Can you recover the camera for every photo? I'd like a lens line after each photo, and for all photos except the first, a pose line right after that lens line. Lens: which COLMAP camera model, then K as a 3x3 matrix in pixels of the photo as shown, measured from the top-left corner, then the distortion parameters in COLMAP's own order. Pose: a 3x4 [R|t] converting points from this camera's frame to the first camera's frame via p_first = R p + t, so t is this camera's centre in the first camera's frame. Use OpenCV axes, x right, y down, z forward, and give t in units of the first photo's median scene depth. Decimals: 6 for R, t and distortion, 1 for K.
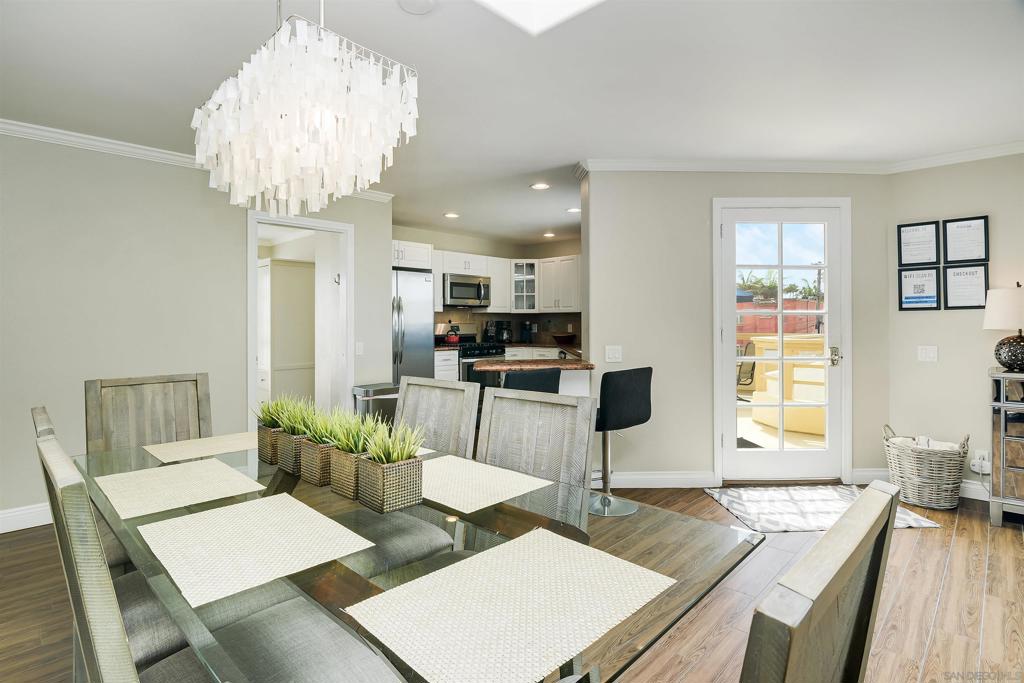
lens RADIAL K [[524.4, 0, 514.5], [0, 524.4, 320.1], [0, 0, 1]] dist [-0.022288, -0.000459]
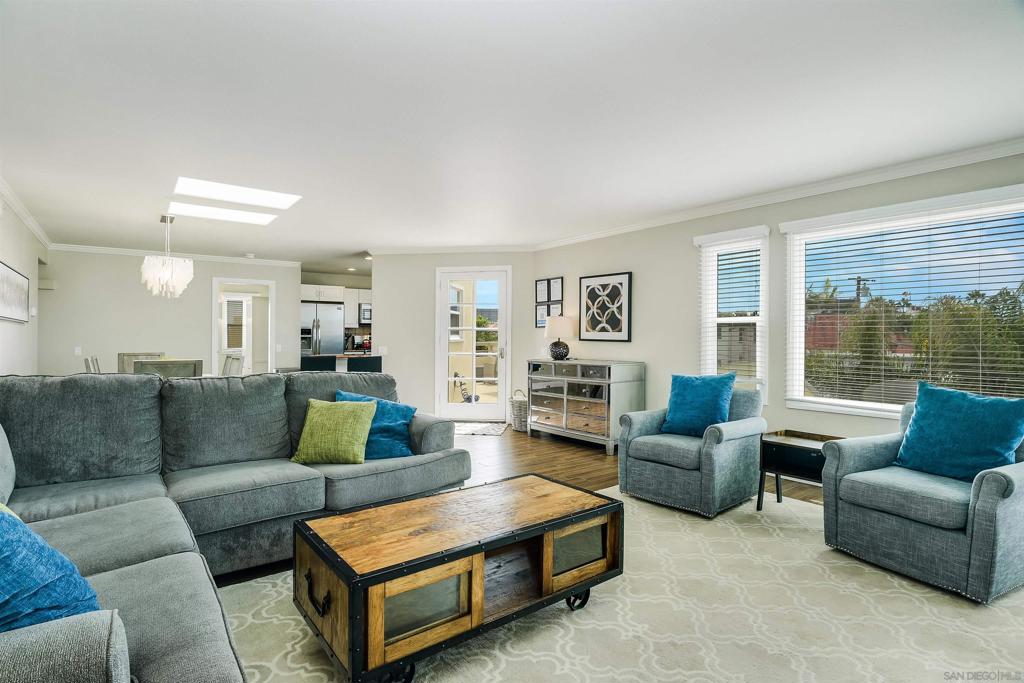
lens RADIAL K [[506.9, 0, 506.9], [0, 506.9, 337.2], [0, 0, 1]] dist [-0.003291, -0.000465]
pose [[0.989011, 0.003905, -0.147790, 0.909071], [-0.003293, 0.999985, 0.004392, 0.006221], [0.147805, -0.003857, 0.989009, -0.766975]]
